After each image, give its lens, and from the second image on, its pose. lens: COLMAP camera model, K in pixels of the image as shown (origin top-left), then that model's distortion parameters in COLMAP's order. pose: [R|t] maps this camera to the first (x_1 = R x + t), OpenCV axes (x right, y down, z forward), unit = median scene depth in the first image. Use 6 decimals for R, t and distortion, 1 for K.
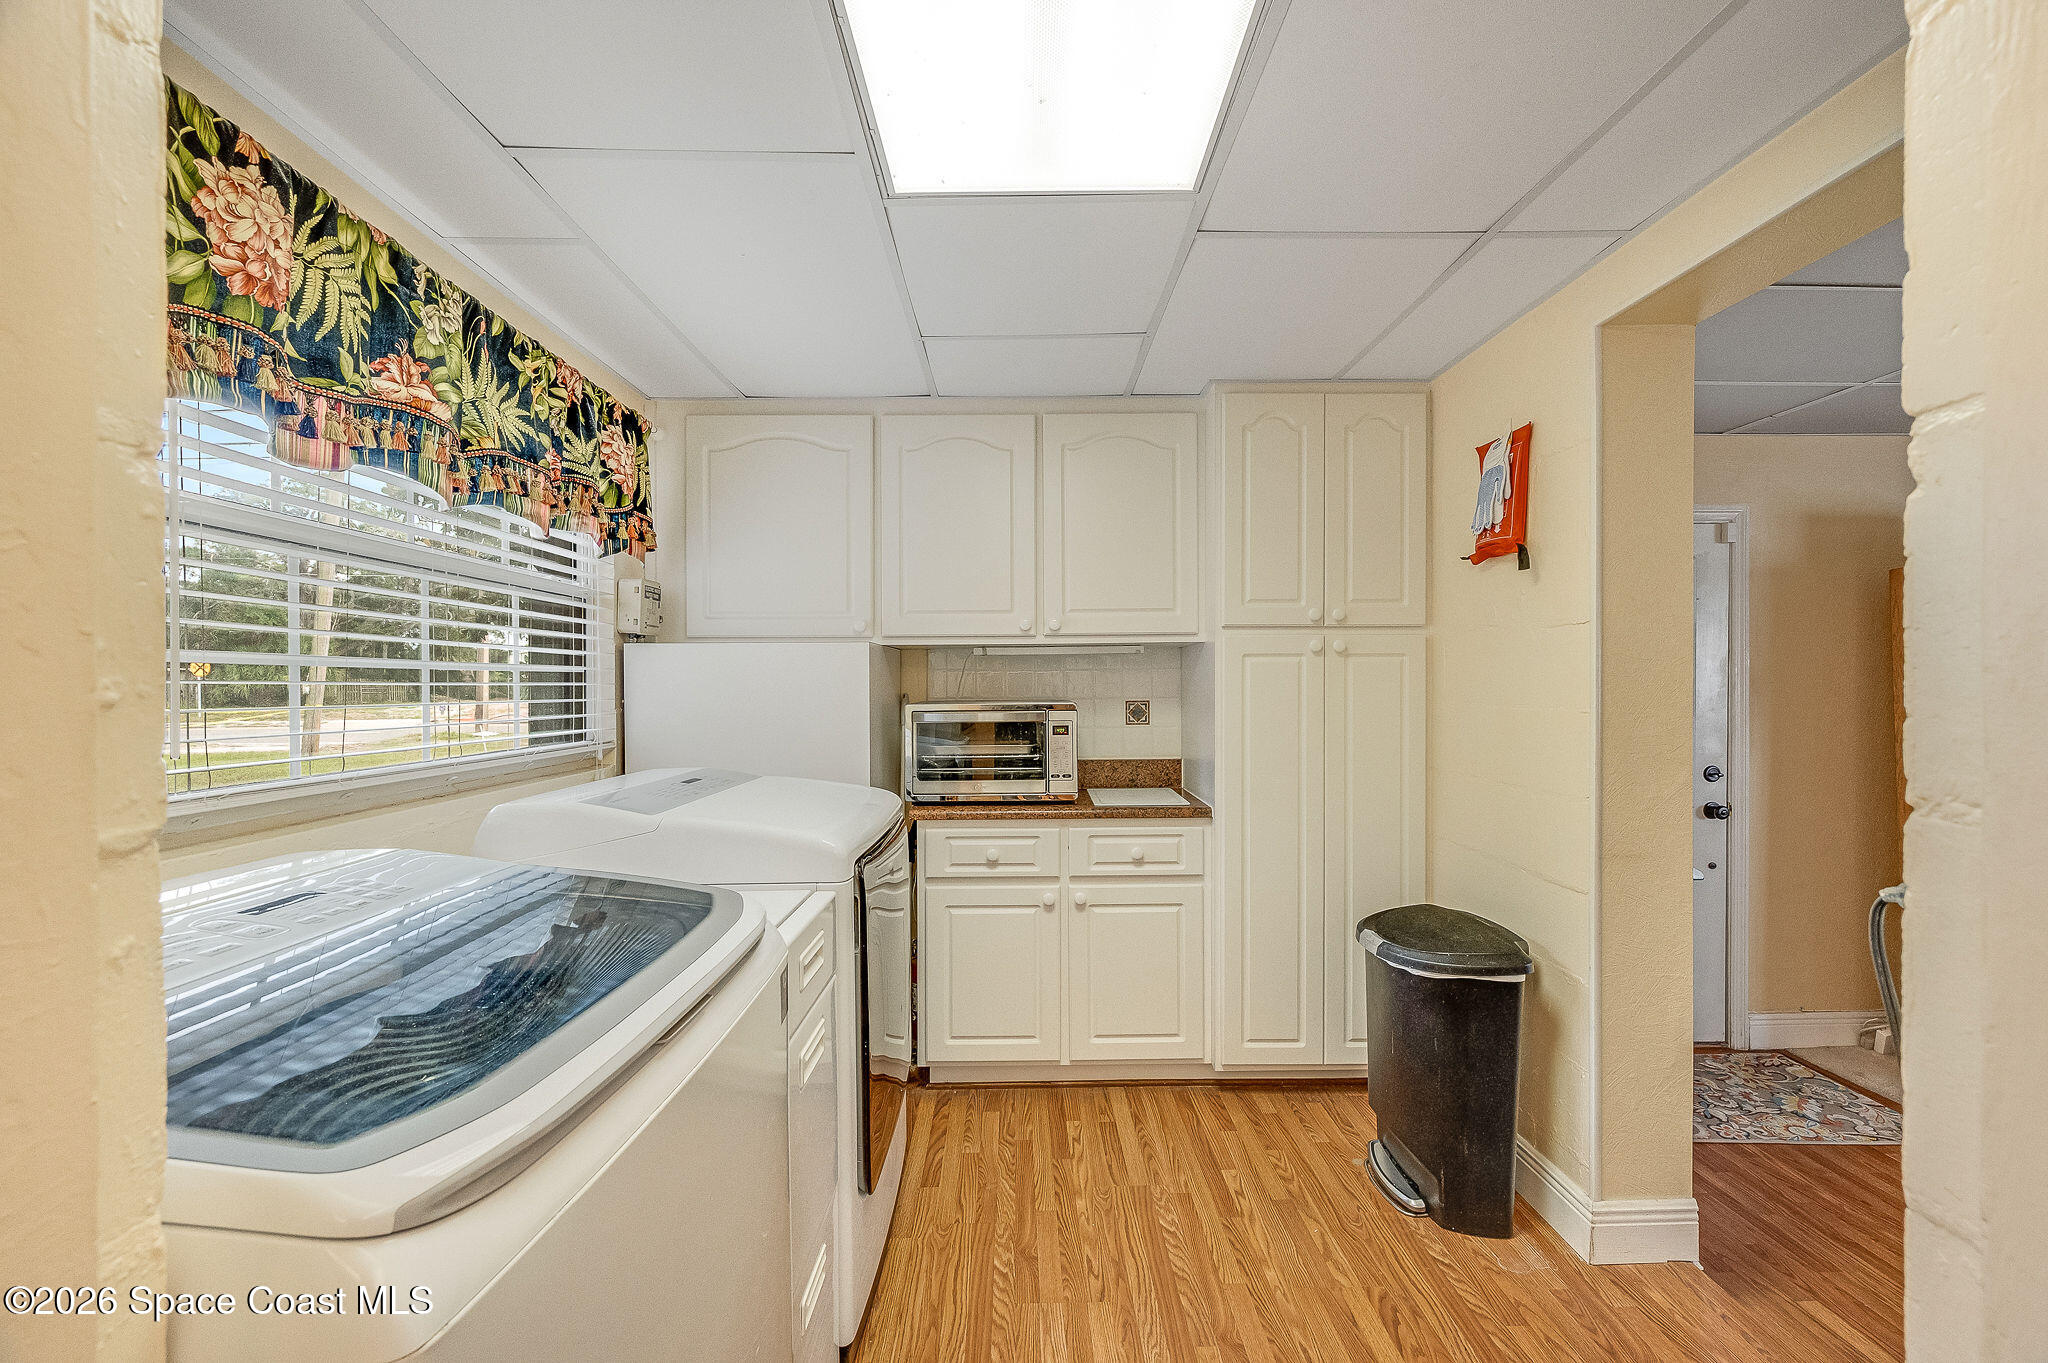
lens RADIAL K [[817.7, 0, 1030.3], [0, 817.7, 682.2], [0, 0, 1]] dist [-0.000259, -0.000033]
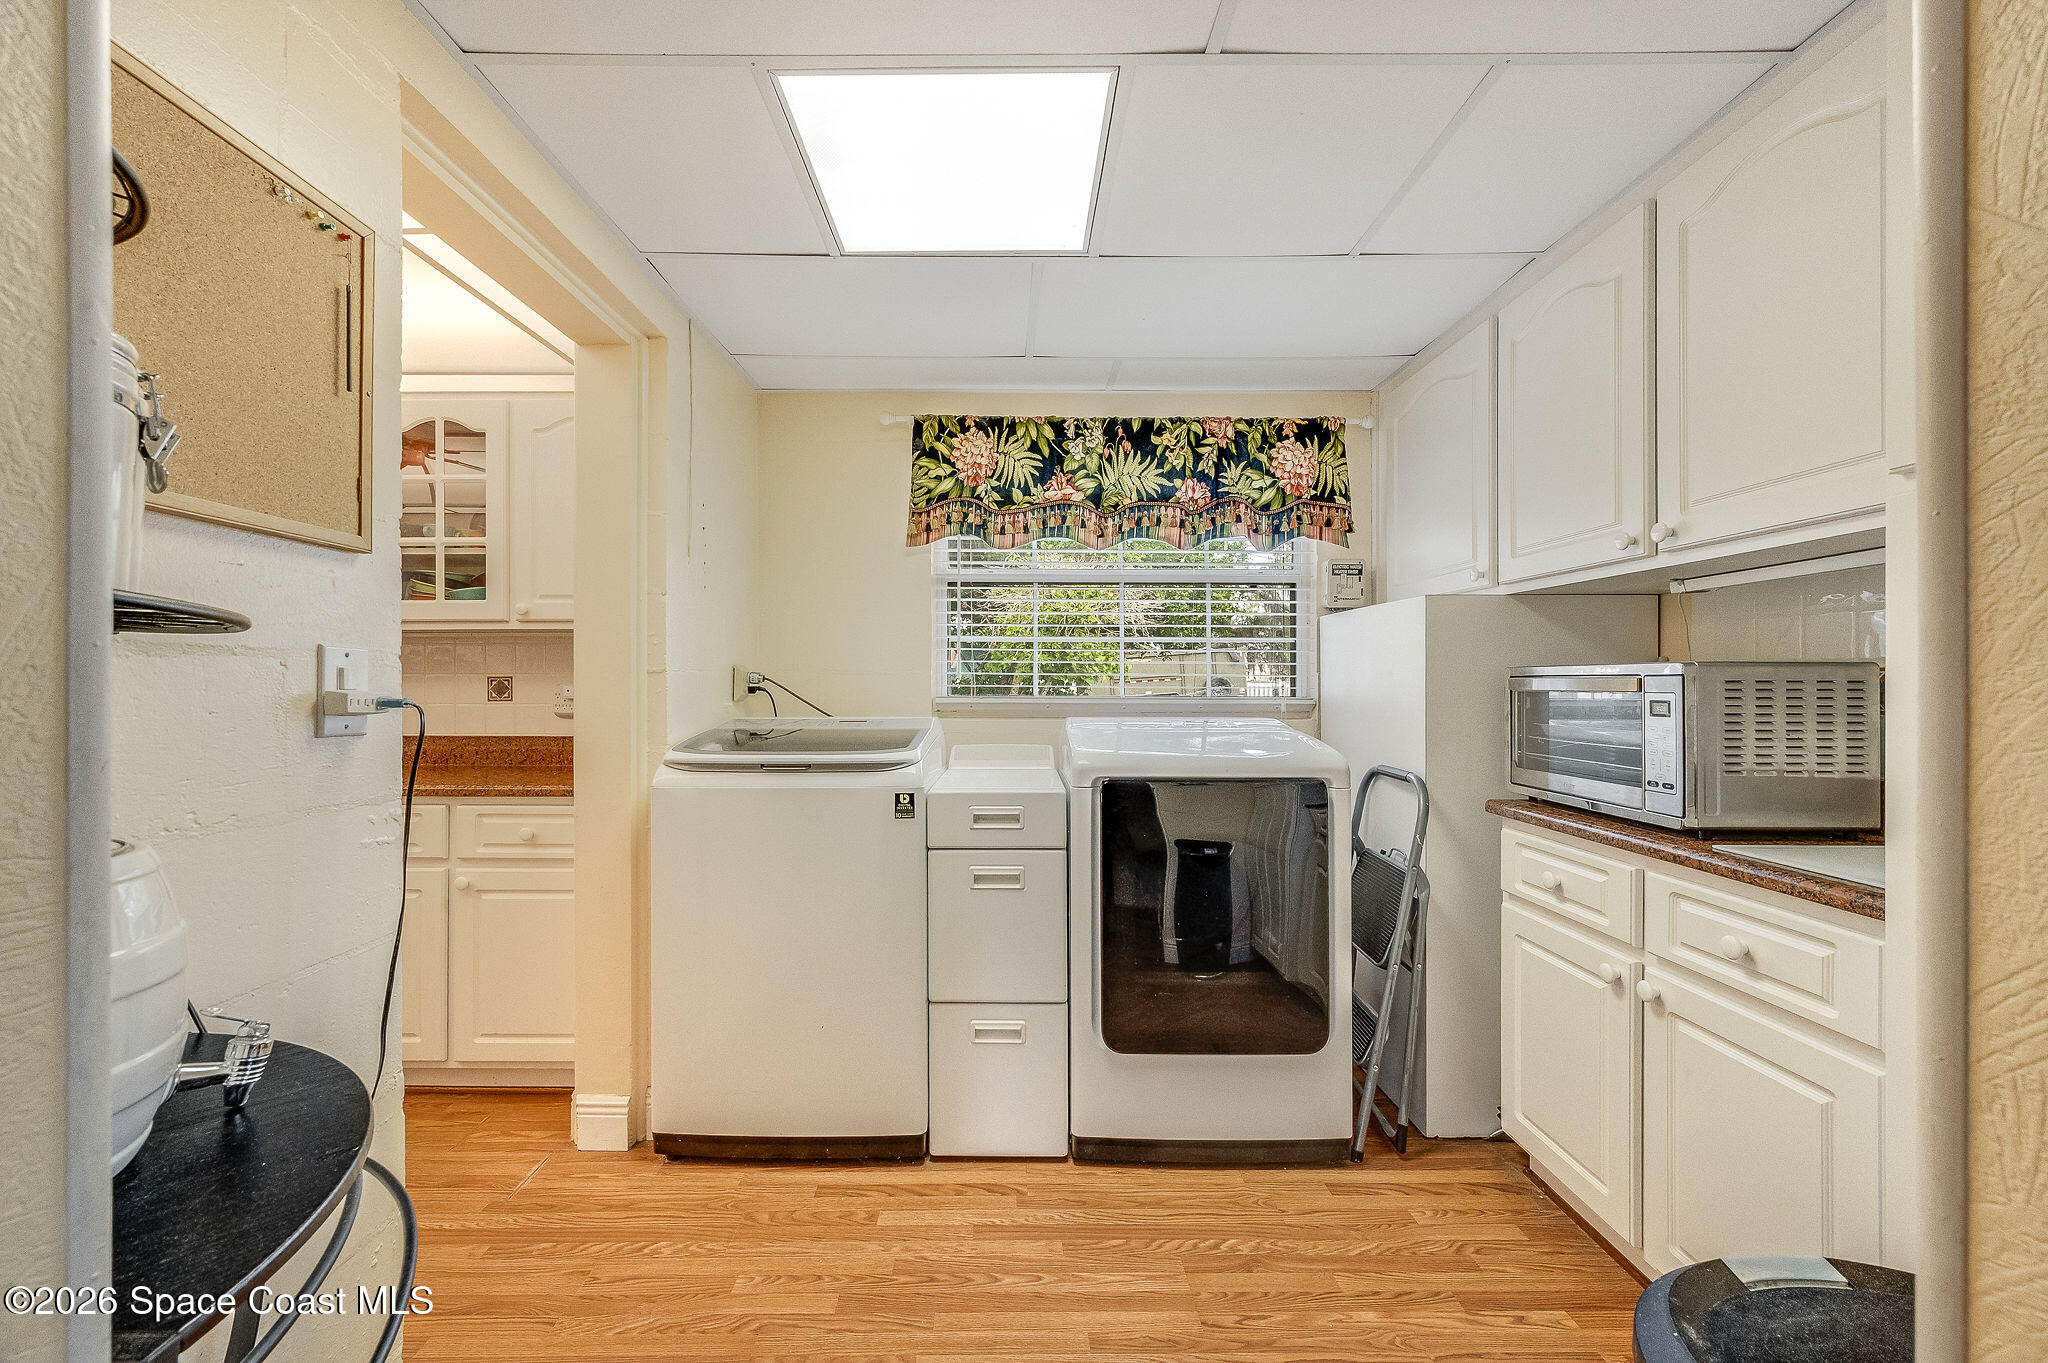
lens RADIAL K [[820.5, 0, 998.0], [0, 820.5, 675.2], [0, 0, 1]] dist [0.000807, 0.000104]
pose [[-0.024838, 0.001187, -0.999691, 0.956567], [-0.002210, 0.999997, 0.001243, 0.050512], [0.999689, 0.002240, -0.024835, 0.776944]]
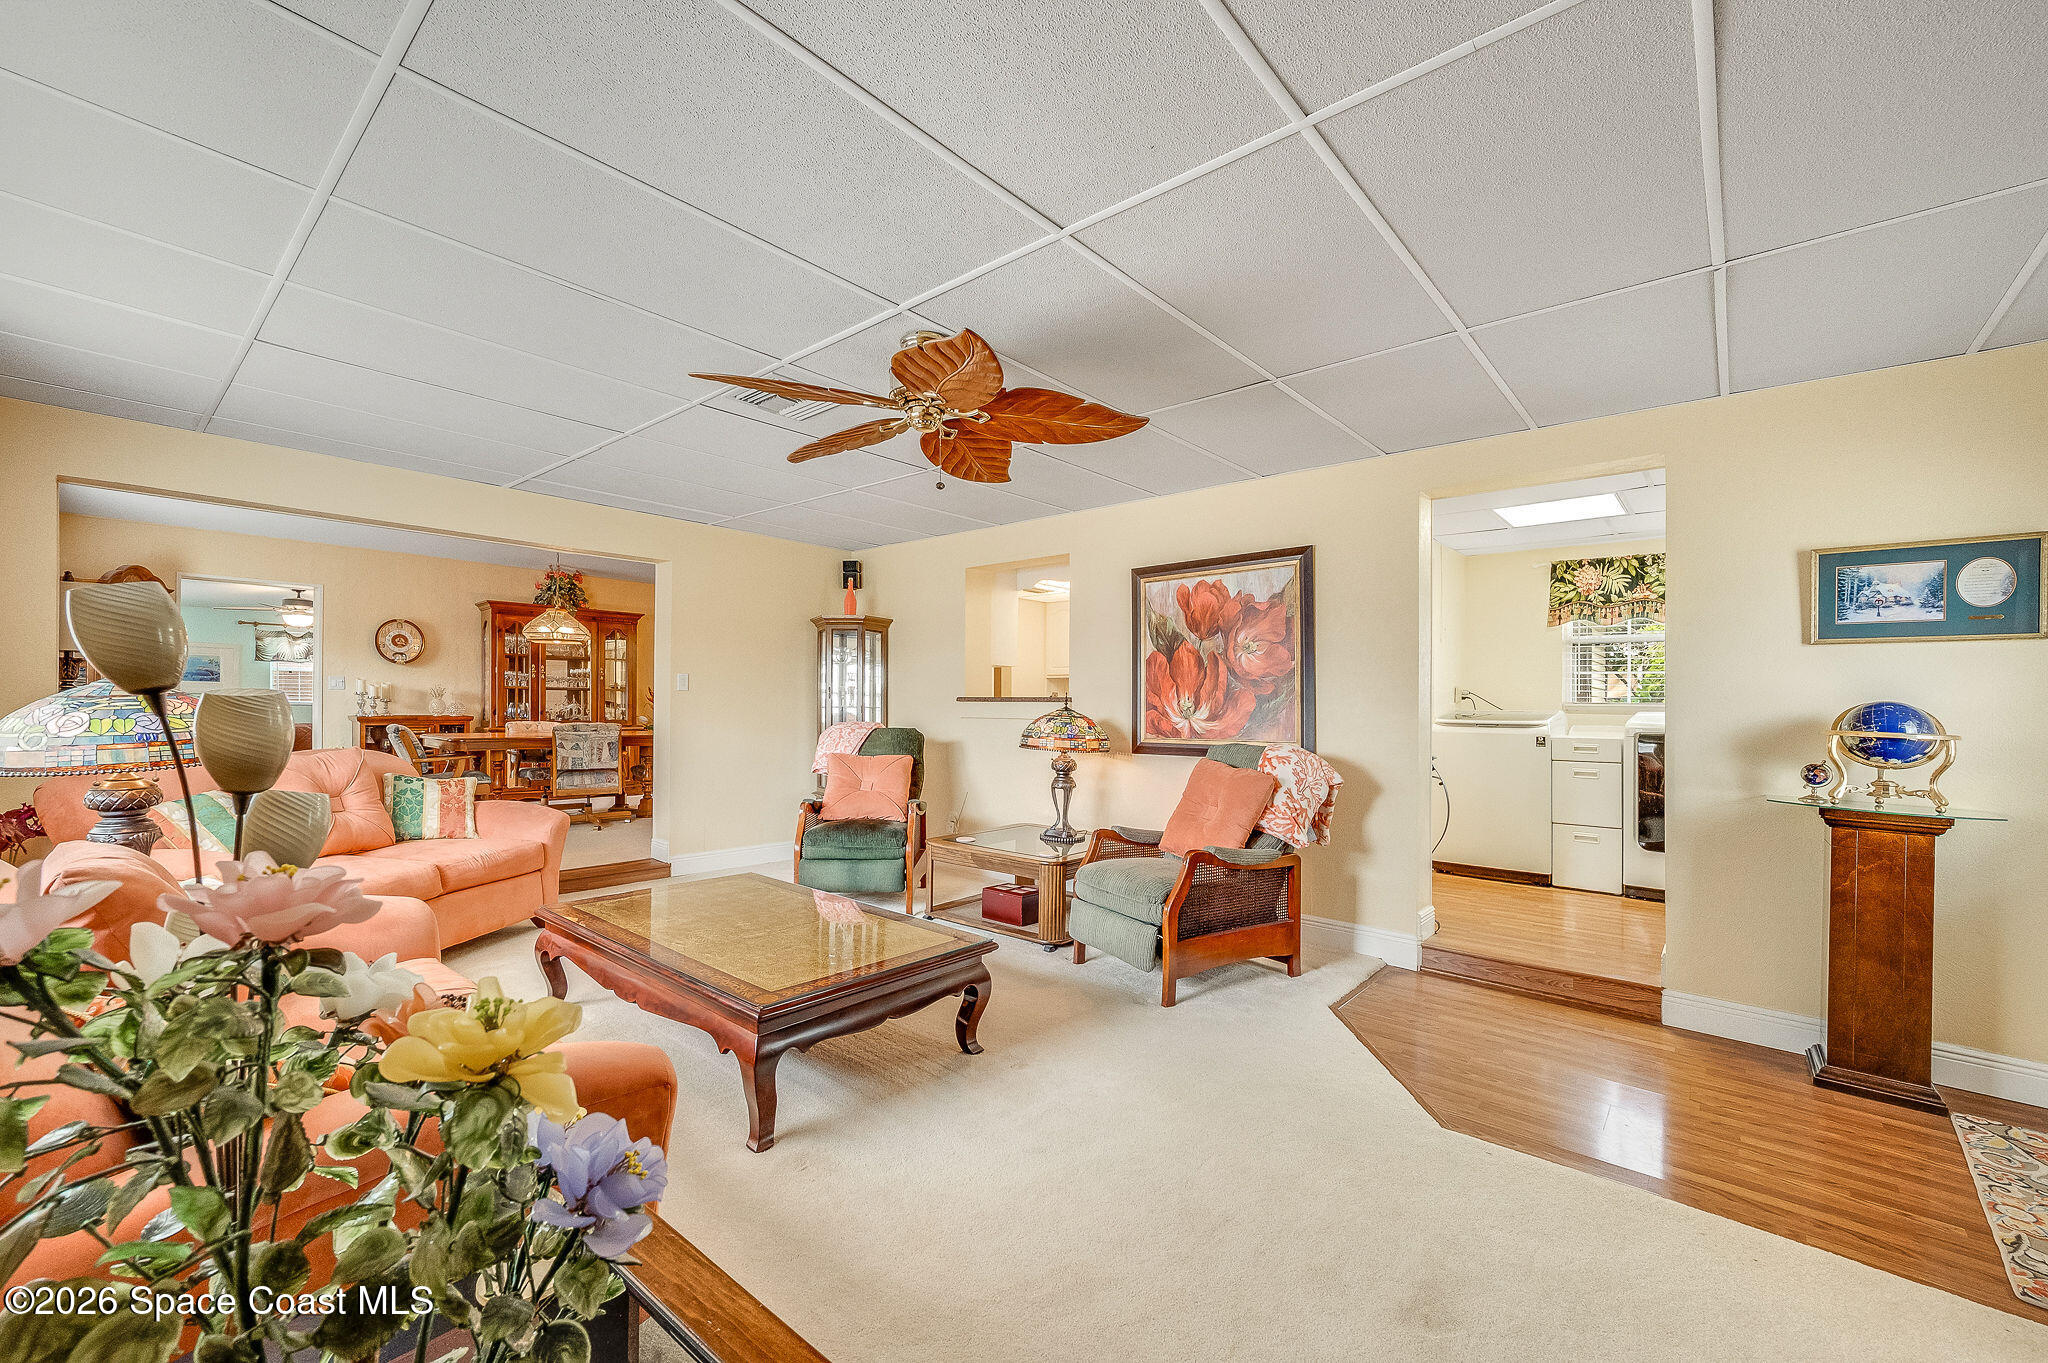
lens RADIAL K [[822.1, 0, 1028.5], [0, 822.1, 696.8], [0, 0, 1]] dist [-0.001573, -0.000139]
pose [[-0.666467, -0.009579, -0.745473, 3.115774], [-0.007610, 0.999953, -0.006045, 0.107933], [0.745496, 0.001644, -0.666508, 1.190426]]
